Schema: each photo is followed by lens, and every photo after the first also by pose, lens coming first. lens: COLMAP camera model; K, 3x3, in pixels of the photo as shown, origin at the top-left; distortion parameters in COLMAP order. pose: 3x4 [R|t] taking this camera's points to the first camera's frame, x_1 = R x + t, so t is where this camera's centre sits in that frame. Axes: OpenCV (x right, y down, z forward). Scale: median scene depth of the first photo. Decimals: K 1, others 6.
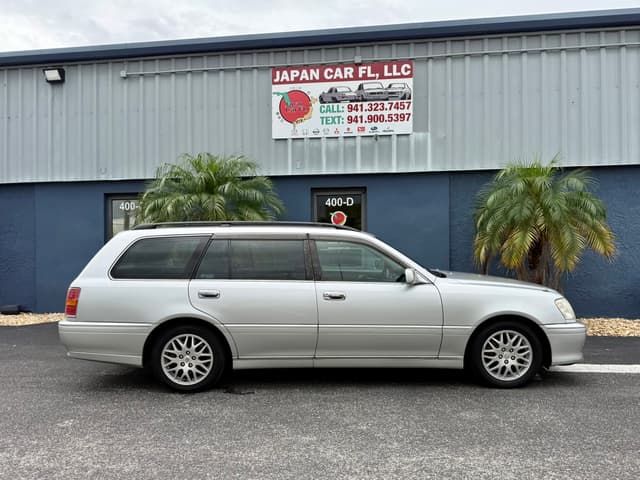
lens RADIAL K [[513.5, 0, 326.8], [0, 513.5, 257.2], [0, 0, 1]] dist [0.094865, -0.122862]
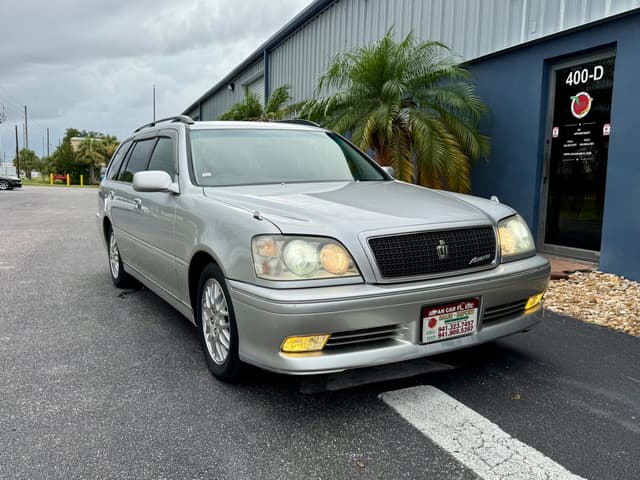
lens RADIAL K [[570.3, 0, 312.6], [0, 570.3, 231.8], [0, 0, 1]] dist [0.095852, -0.180462]
pose [[0.467395, 0.094548, -0.878978, 0.494881], [-0.016637, 0.995029, 0.098185, 0.012180], [0.883892, -0.031267, 0.466645, 0.412701]]
